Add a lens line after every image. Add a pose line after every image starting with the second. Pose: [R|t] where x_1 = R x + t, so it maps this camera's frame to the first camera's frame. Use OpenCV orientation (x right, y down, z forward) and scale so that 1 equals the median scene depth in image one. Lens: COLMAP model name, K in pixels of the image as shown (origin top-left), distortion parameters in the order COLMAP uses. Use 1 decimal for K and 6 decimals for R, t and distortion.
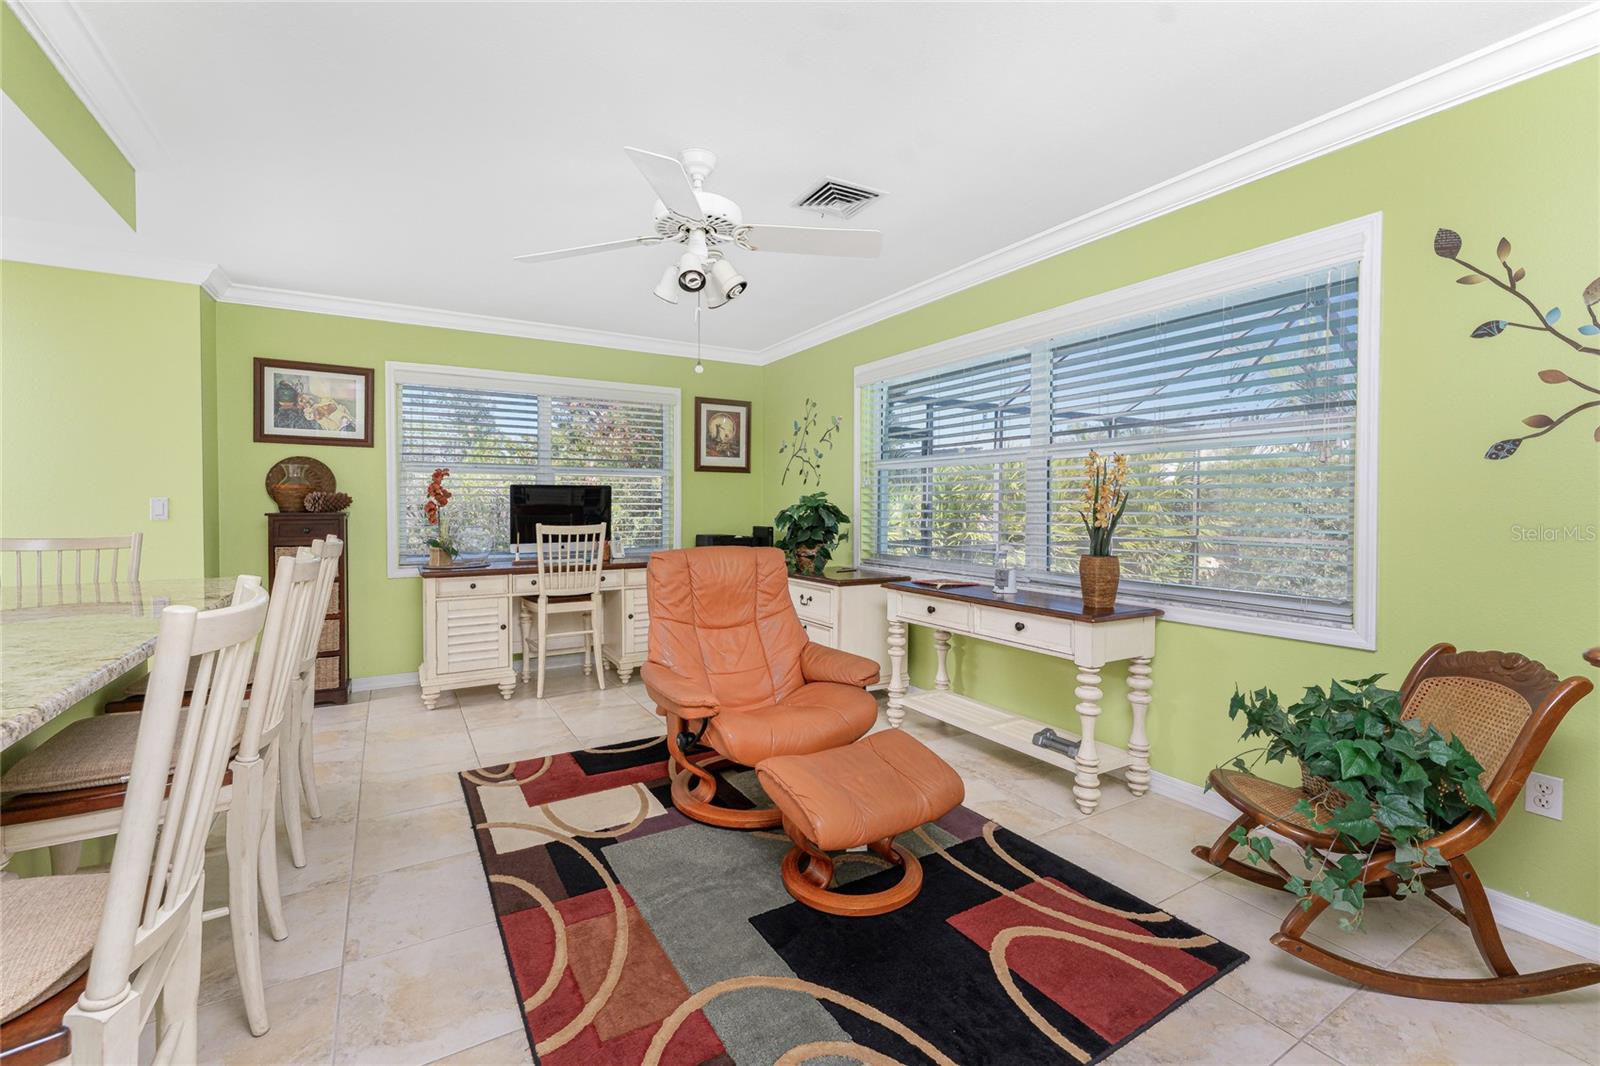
lens RADIAL K [[643.8, 0, 769.7], [0, 643.8, 518.2], [0, 0, 1]] dist [-0.002776, -0.001113]
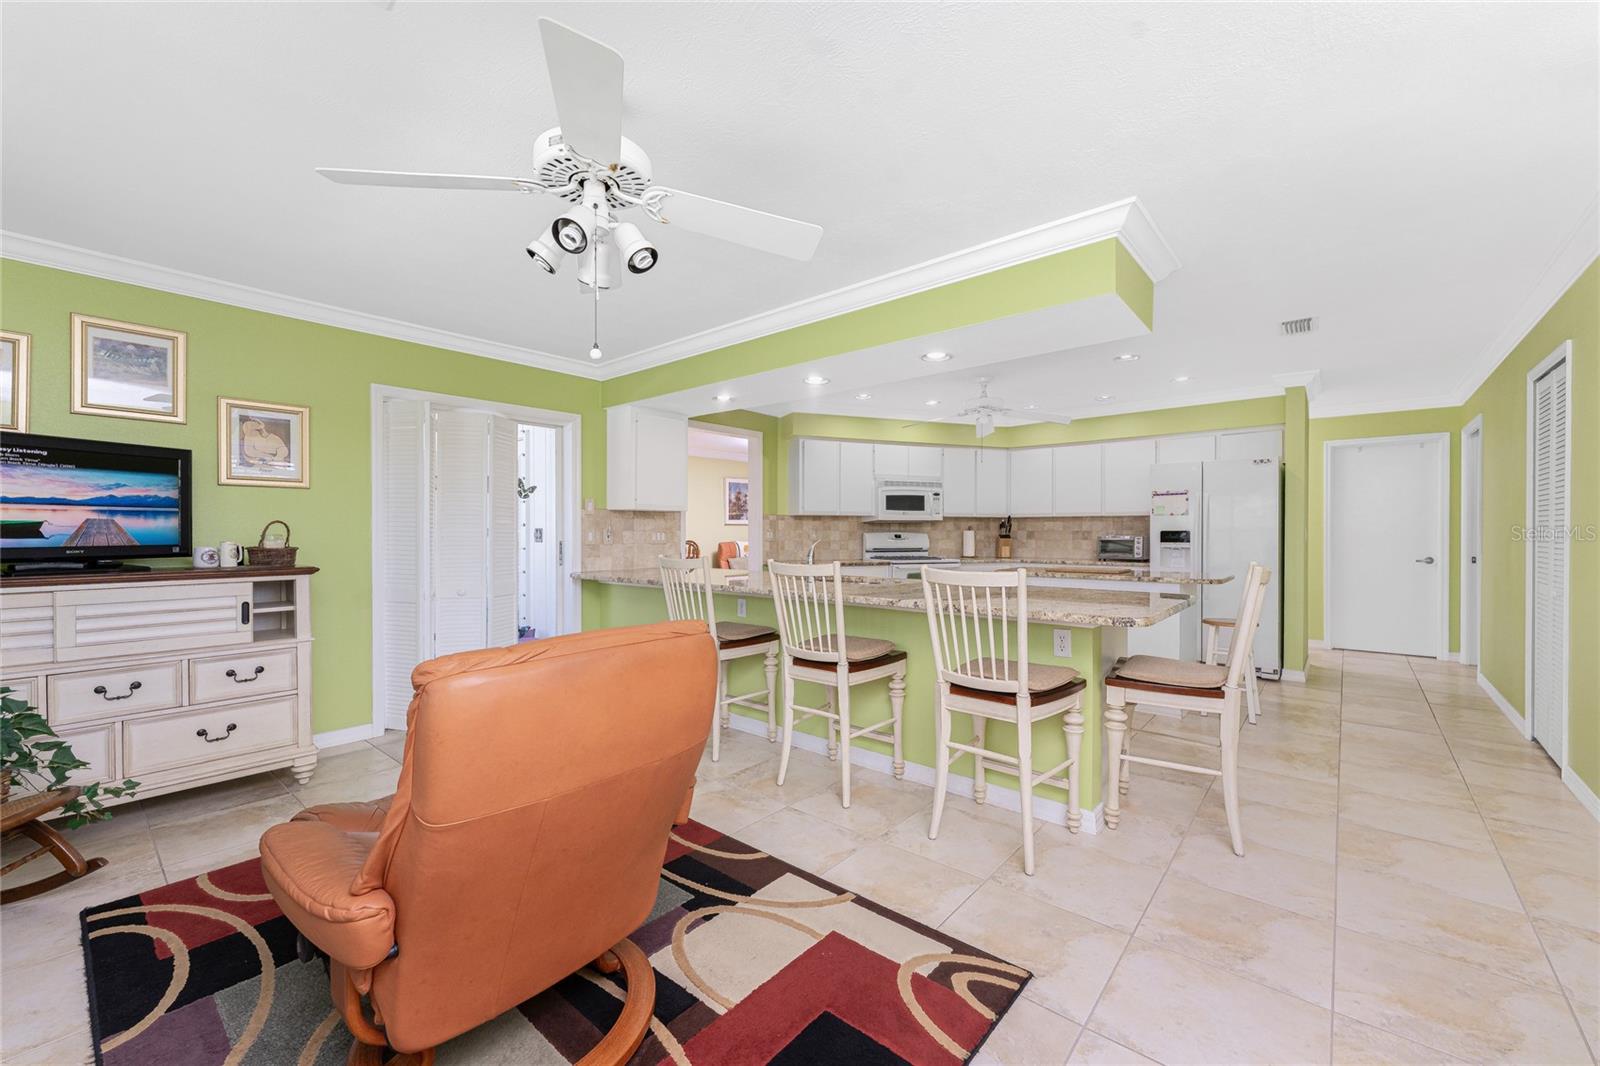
lens RADIAL K [[643.8, 0, 795.3], [0, 643.8, 531.9], [0, 0, 1]] dist [-0.002776, -0.001113]
pose [[-0.940988, 0.001483, -0.338436, -0.053189], [-0.007797, 0.999630, 0.026059, -0.034245], [0.338349, 0.027160, -0.940629, 1.258295]]
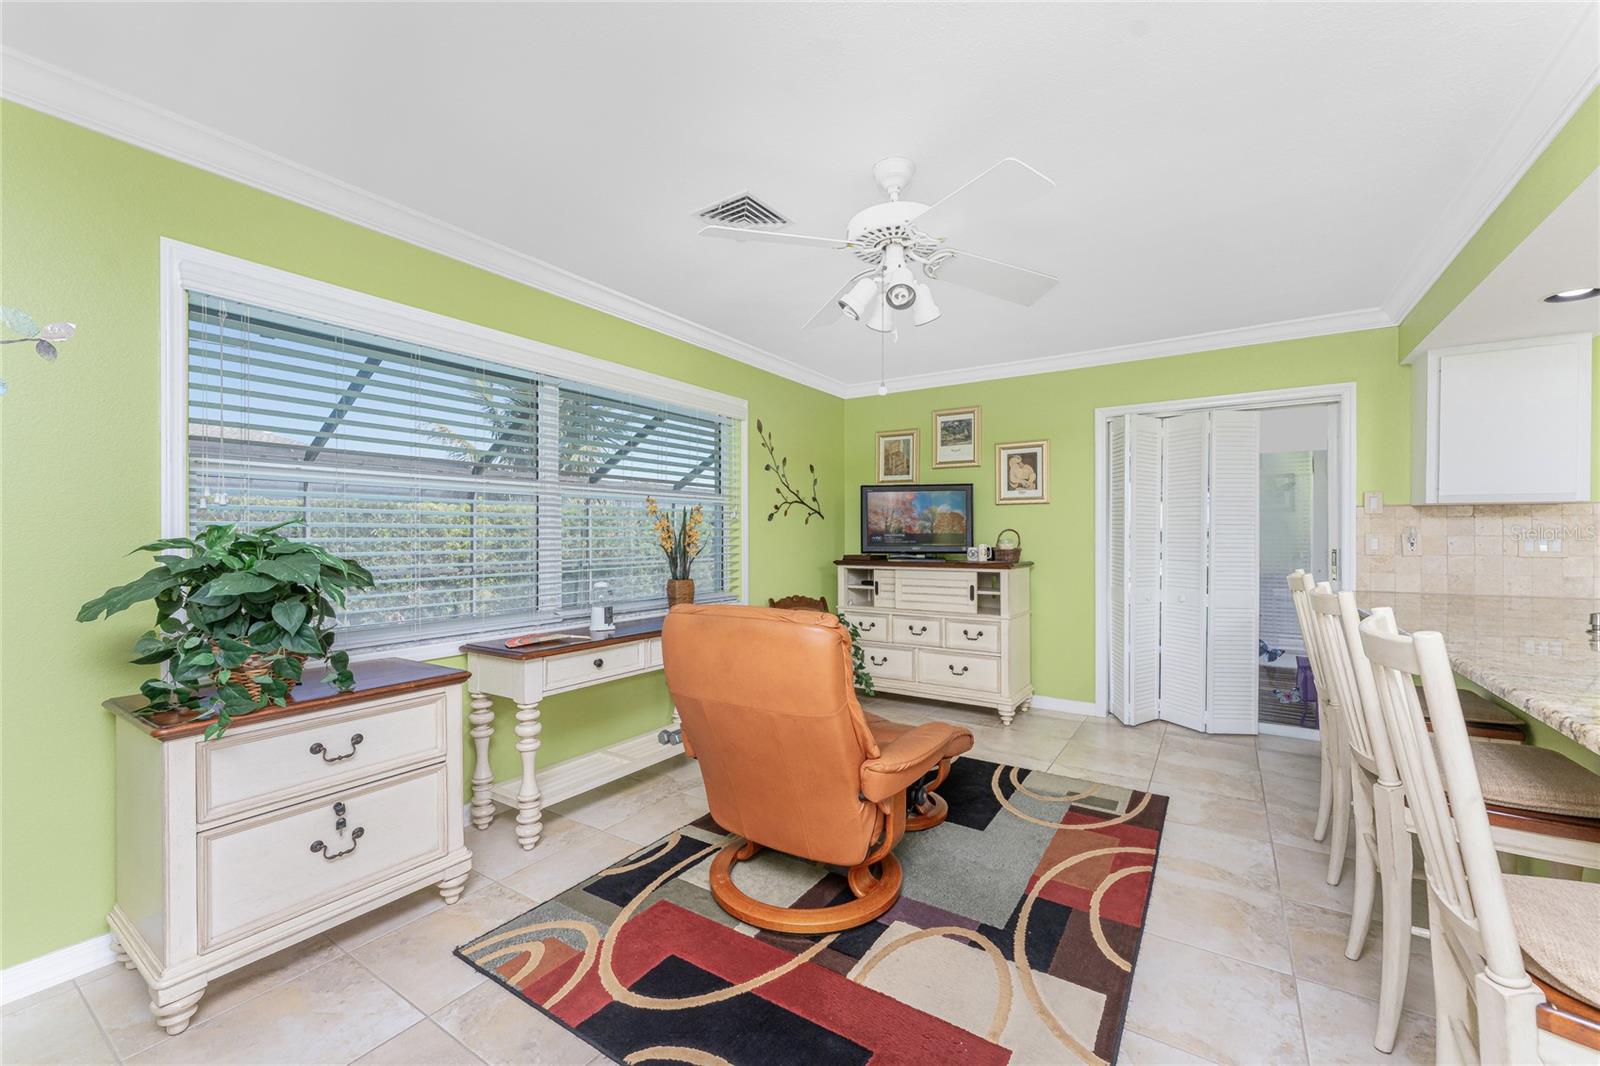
lens RADIAL K [[643.8, 0, 808.4], [0, 643.8, 533.5], [0, 0, 1]] dist [-0.002776, -0.001113]
pose [[-0.447999, 0.005336, 0.894018, -0.612123], [0.024270, 0.999686, 0.006195, -0.029428], [-0.893705, 0.024473, -0.447988, 1.057834]]
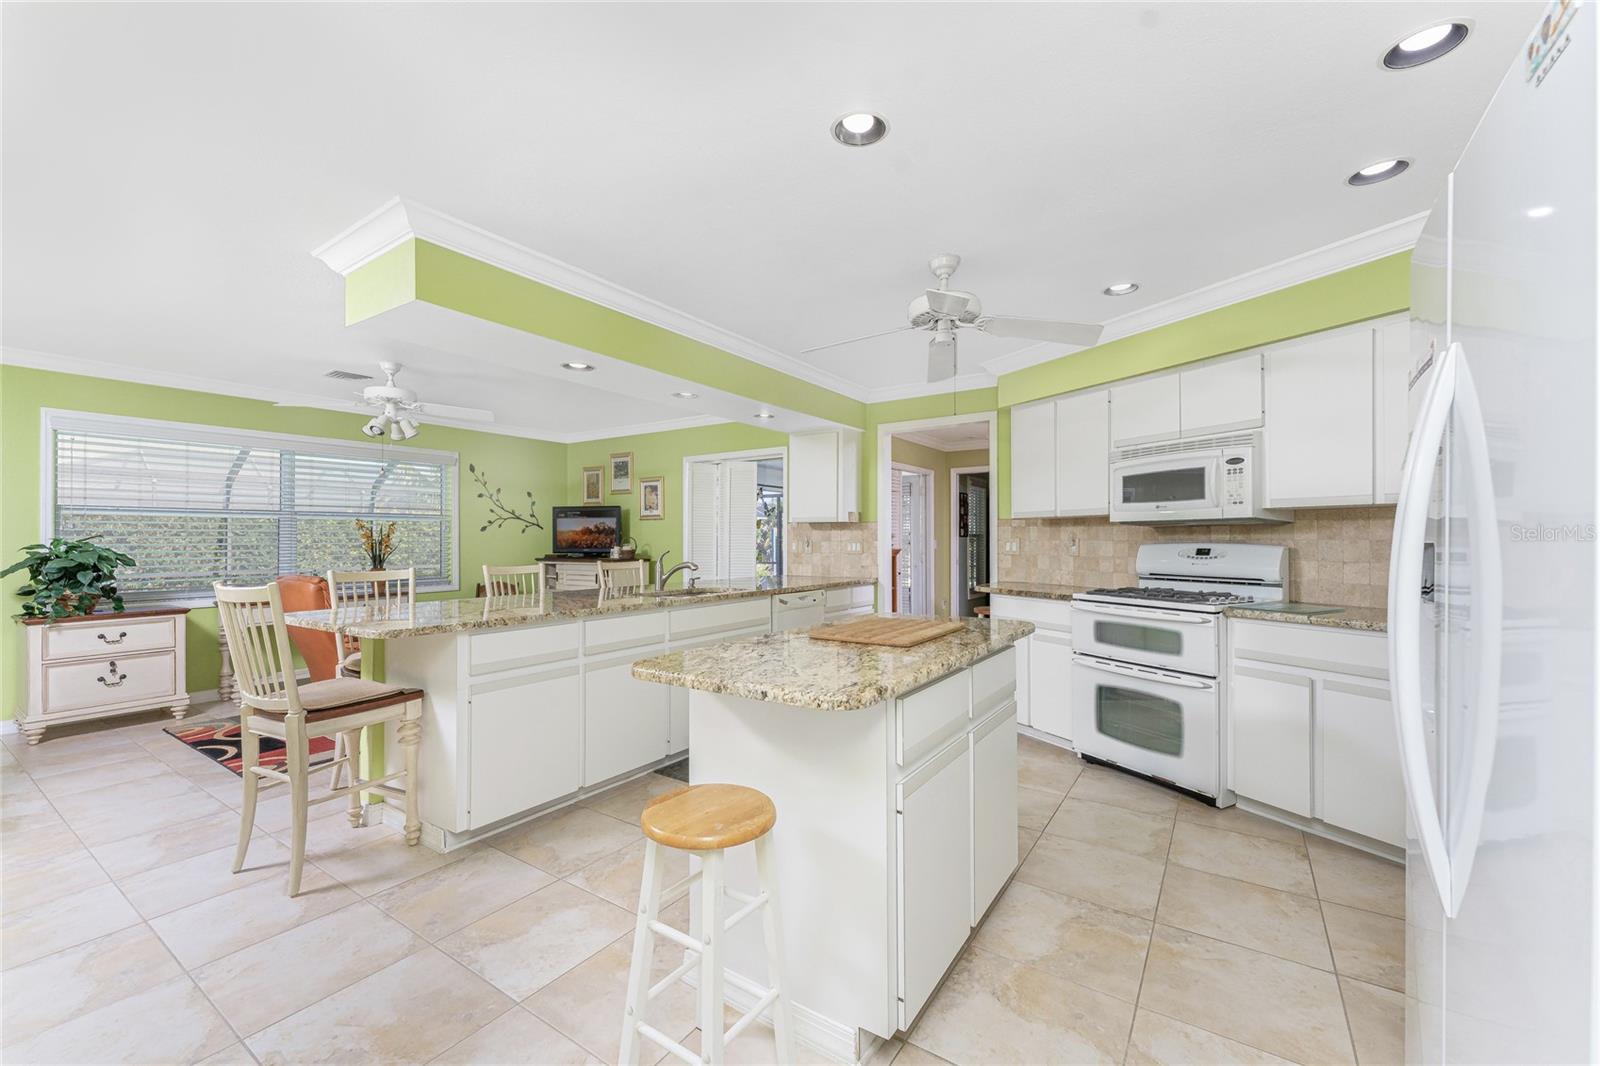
lens RADIAL K [[643.8, 0, 771.8], [0, 643.8, 533.8], [0, 0, 1]] dist [-0.002776, -0.001113]
pose [[-0.423725, 0.011129, 0.905723, -1.551729], [0.026713, 0.999643, 0.000214, -0.018325], [-0.905397, 0.024285, -0.423871, 0.568572]]
